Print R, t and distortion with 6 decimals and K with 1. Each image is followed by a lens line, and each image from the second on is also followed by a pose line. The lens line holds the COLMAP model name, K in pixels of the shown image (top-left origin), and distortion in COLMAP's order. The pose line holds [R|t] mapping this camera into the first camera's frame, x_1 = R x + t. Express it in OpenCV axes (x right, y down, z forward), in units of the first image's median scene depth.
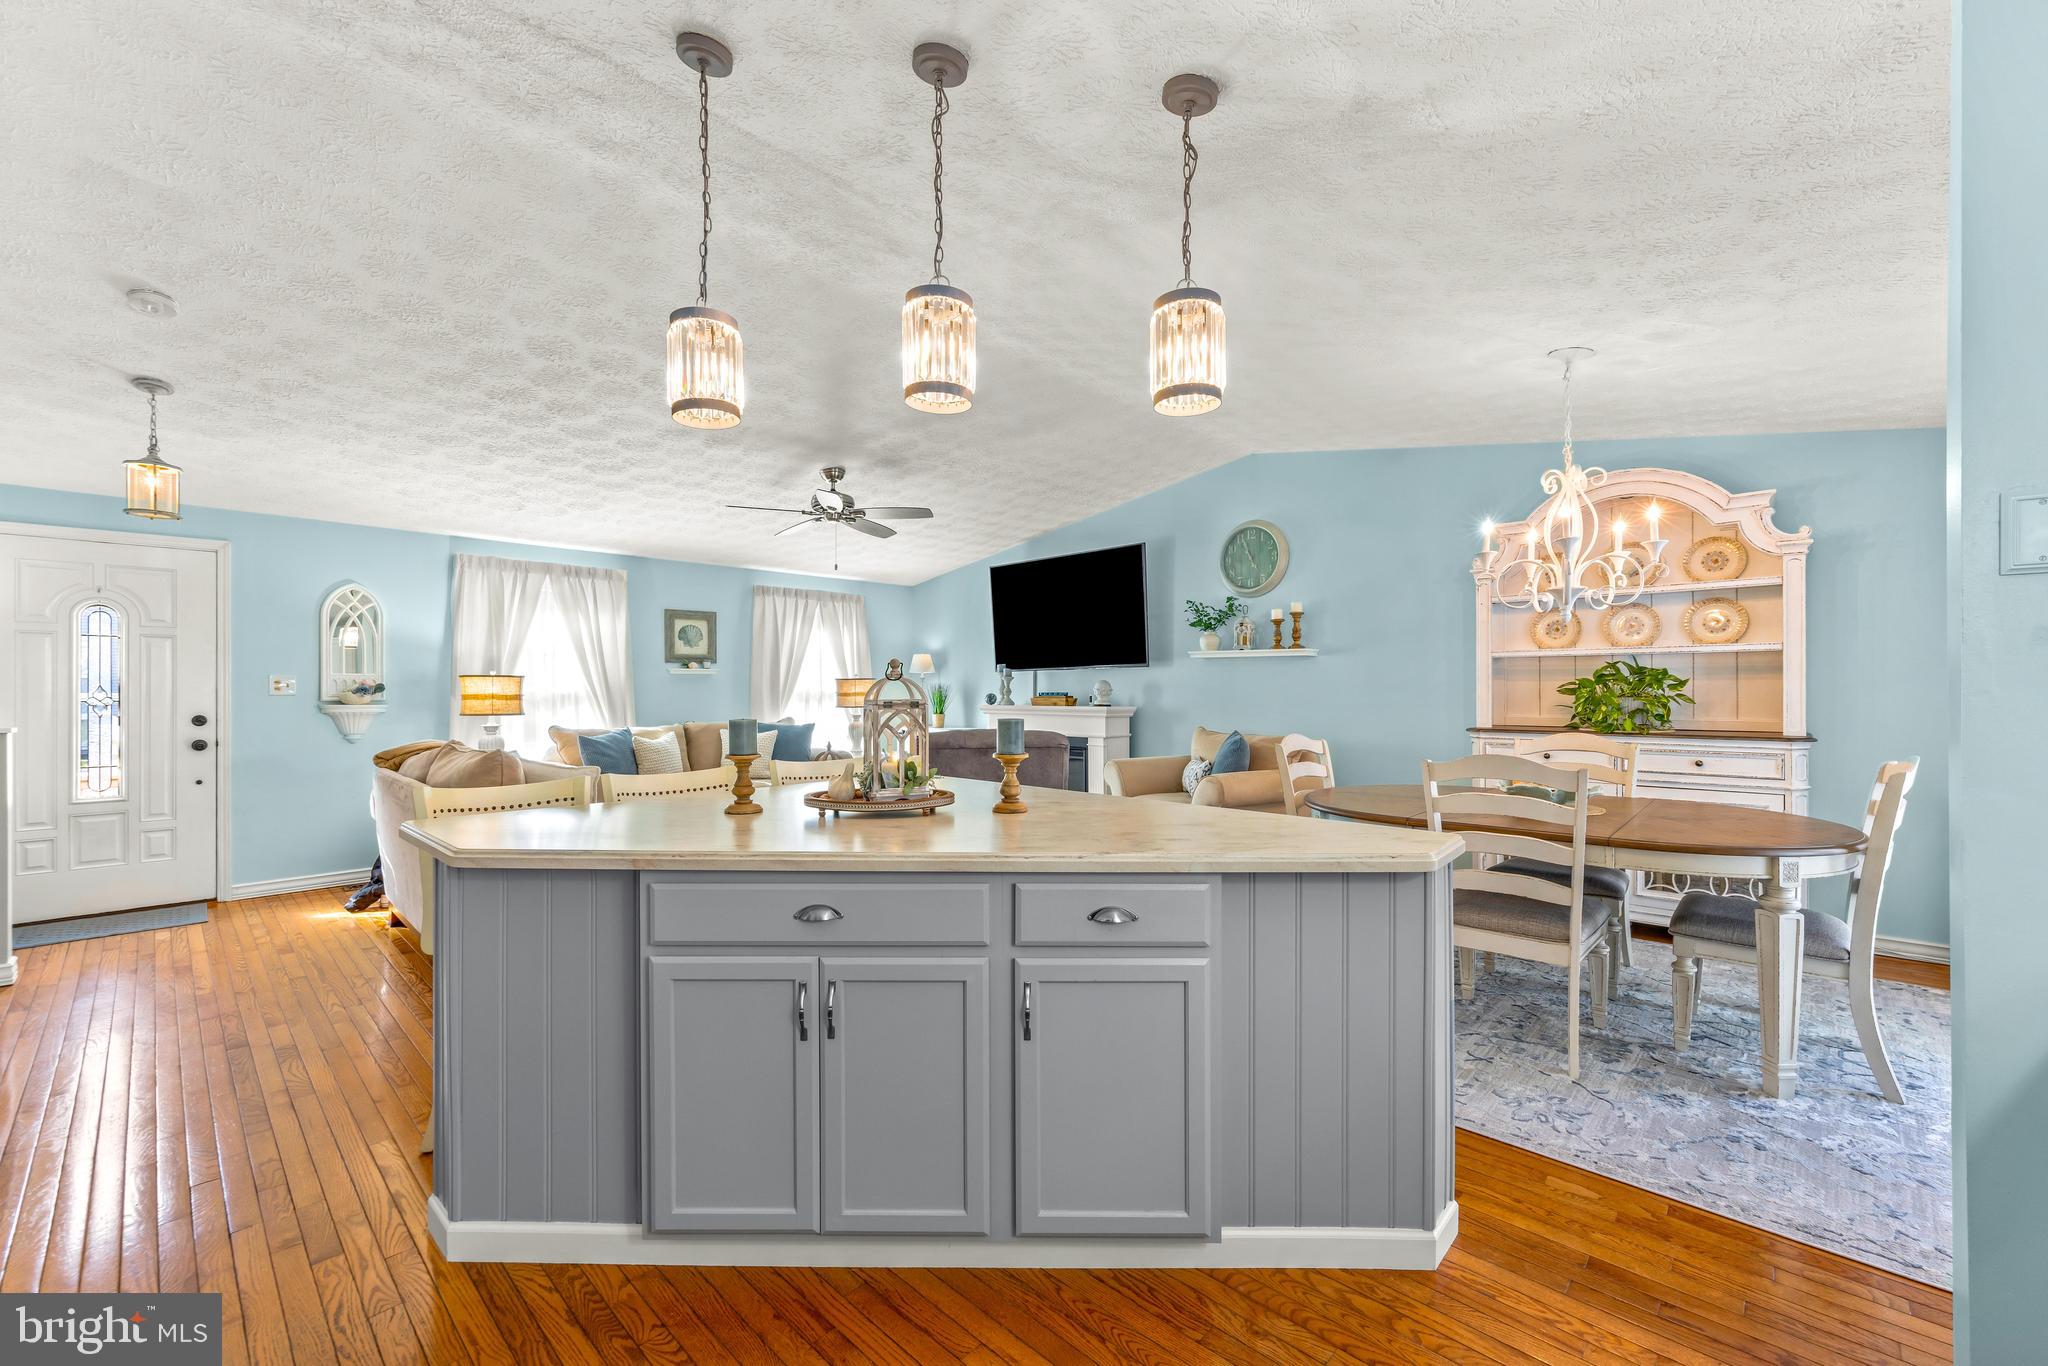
lens RADIAL K [[818.3, 0, 1019.7], [0, 818.3, 690.1], [0, 0, 1]] dist [0.001284, 0.000312]
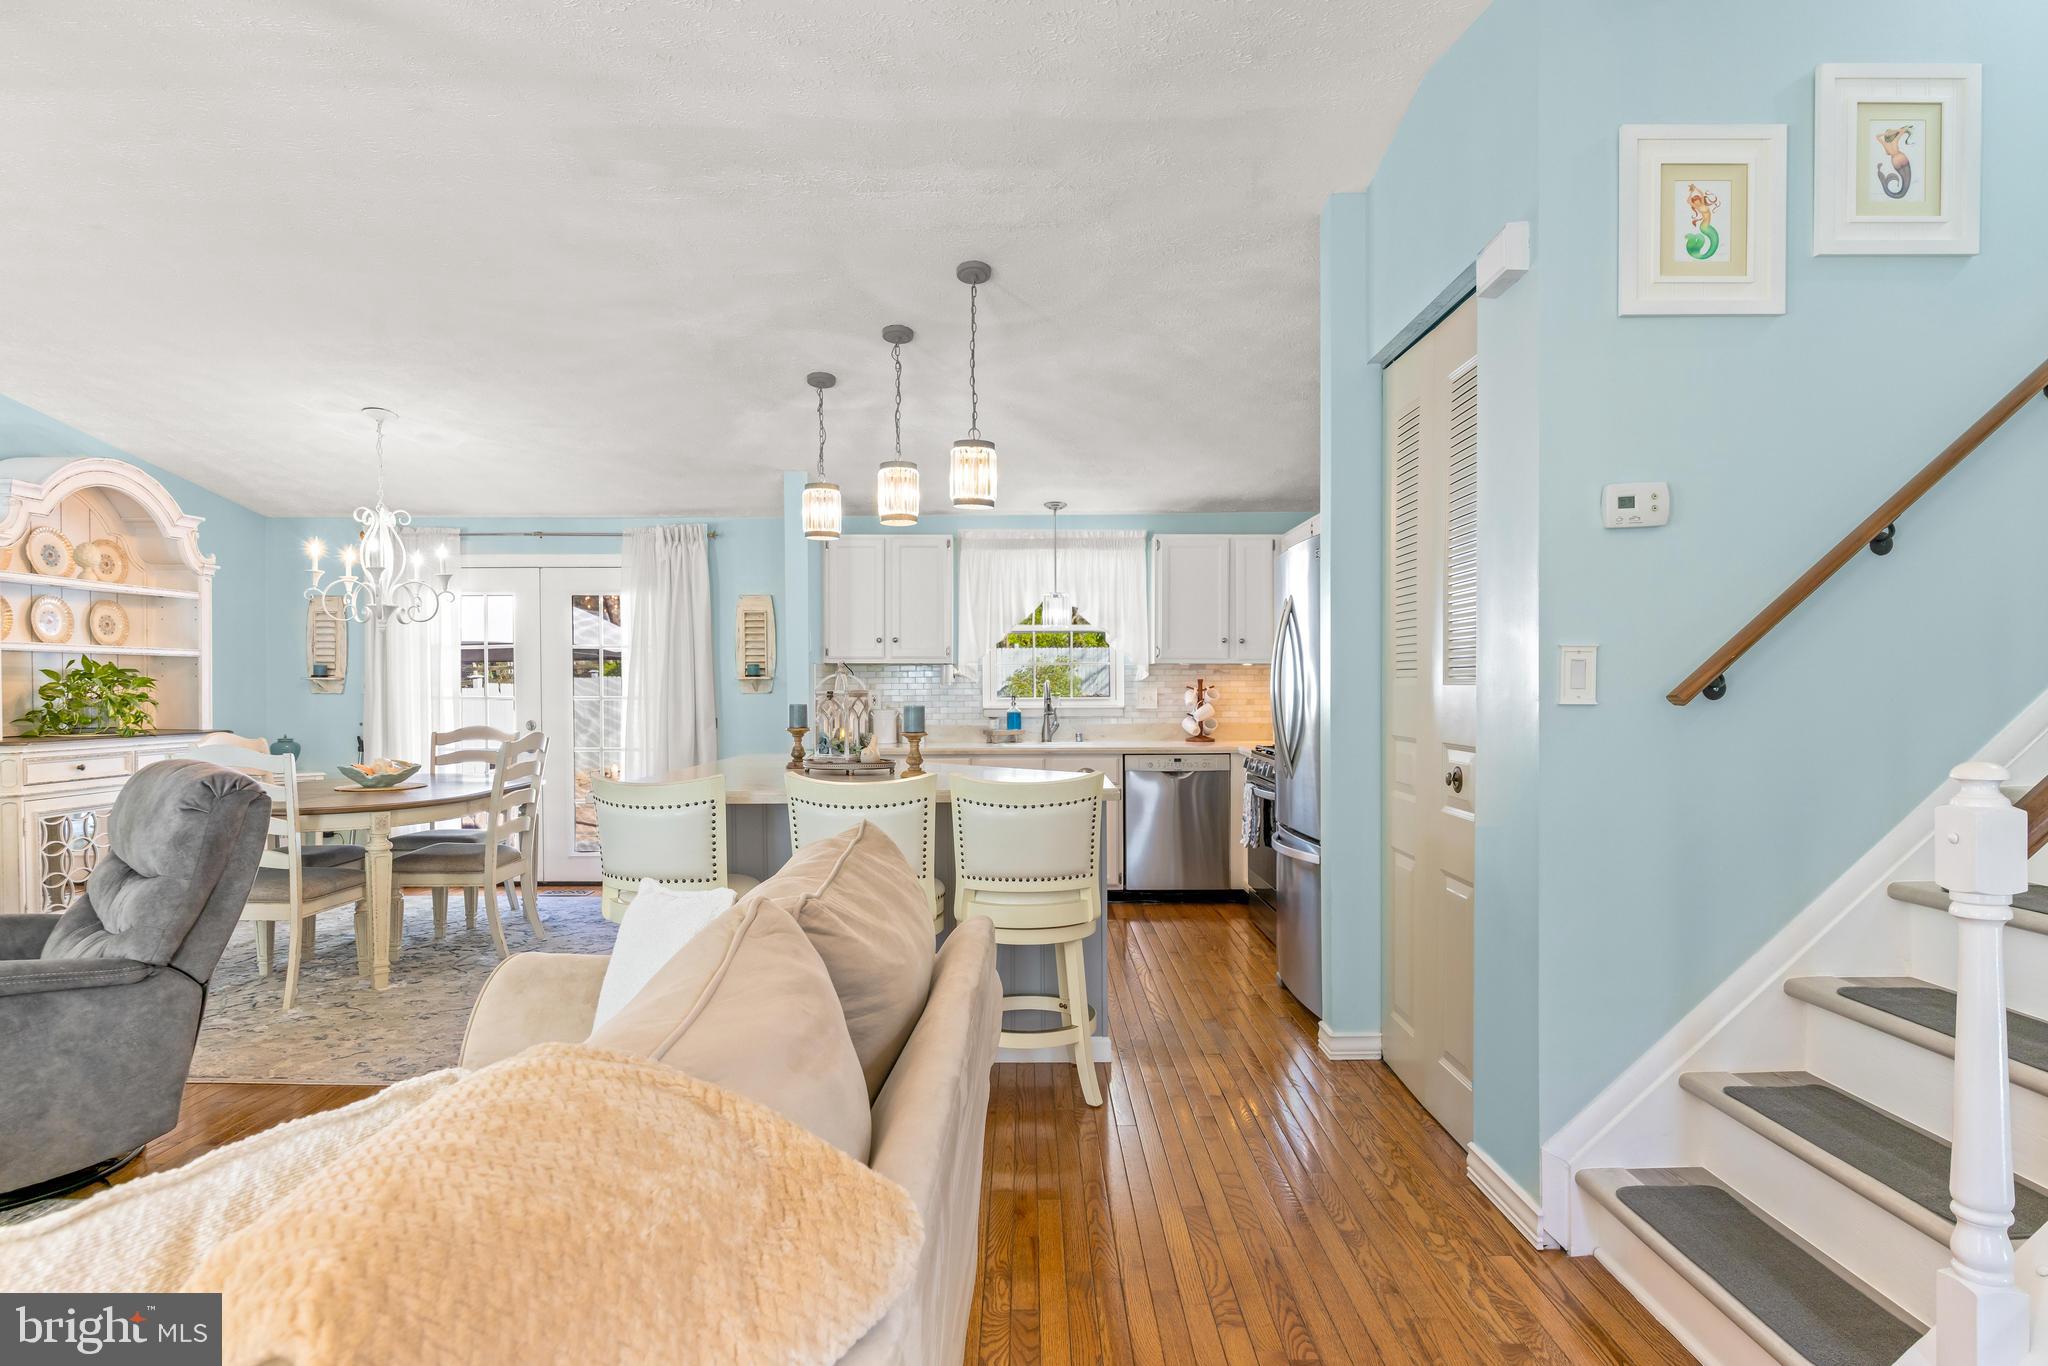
lens RADIAL K [[1153.1, 0, 1009.0], [0, 1153.1, 710.1], [0, 0, 1]] dist [0.002342, 0.003662]
pose [[-0.673722, -0.009707, 0.738921, -0.754510], [0.008638, 0.999742, 0.021009, 0.002067], [-0.738934, 0.020538, -0.673464, 0.897882]]
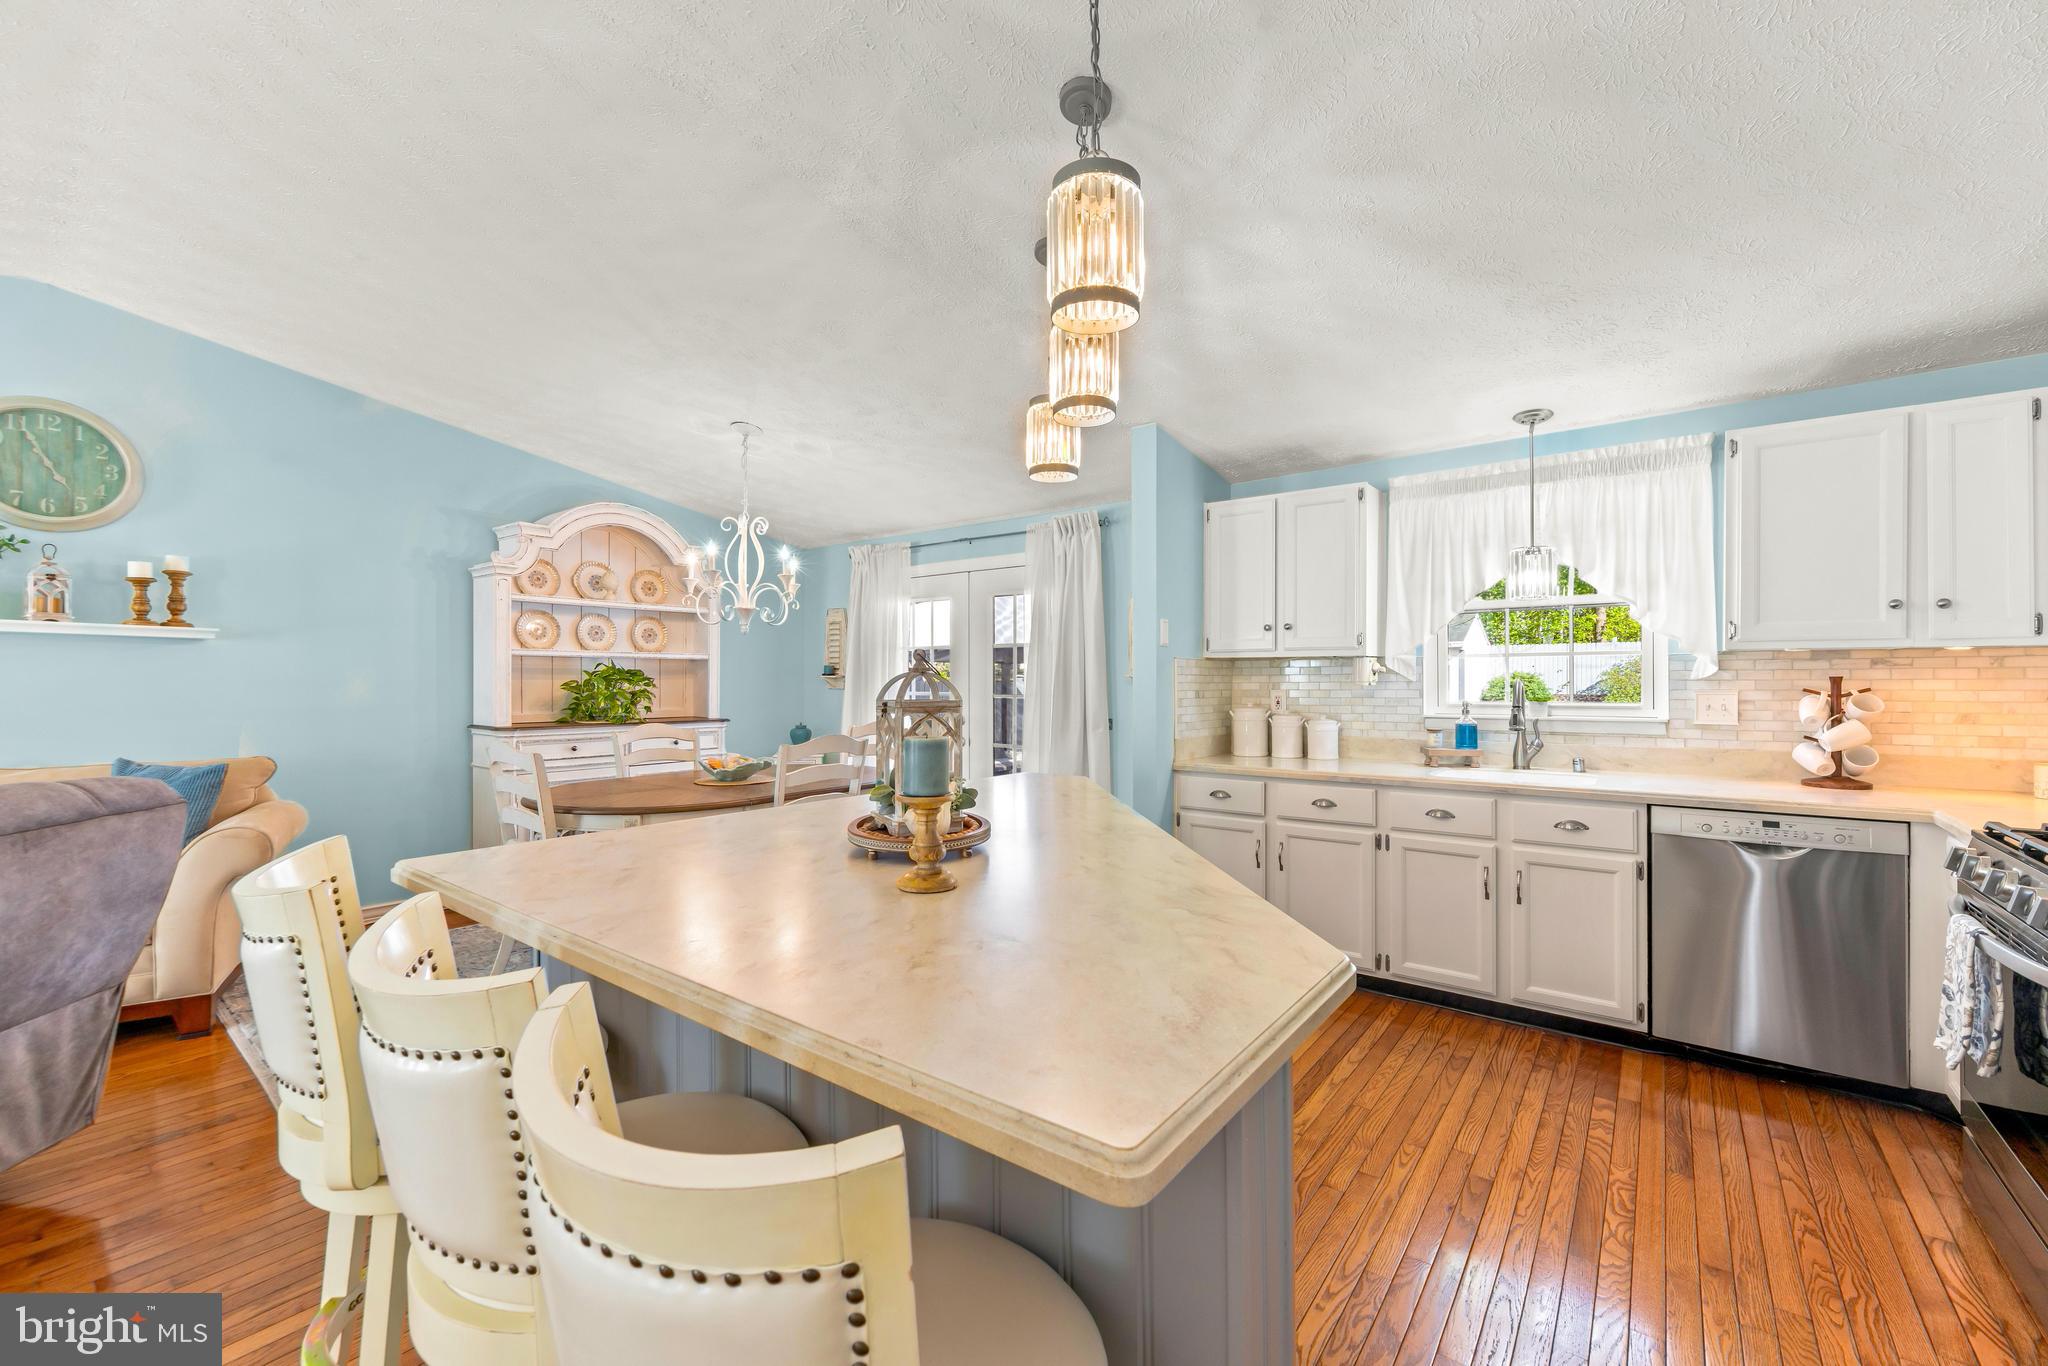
lens RADIAL K [[820.7, 0, 1024.0], [0, 820.7, 683.0], [0, 0, 1]] dist [-0.002556, -0.000021]
pose [[-0.091821, 0.001822, 0.995774, -0.402181], [0.005209, 0.999986, -0.001349, -0.001491], [-0.995762, 0.005063, -0.091829, 0.413597]]
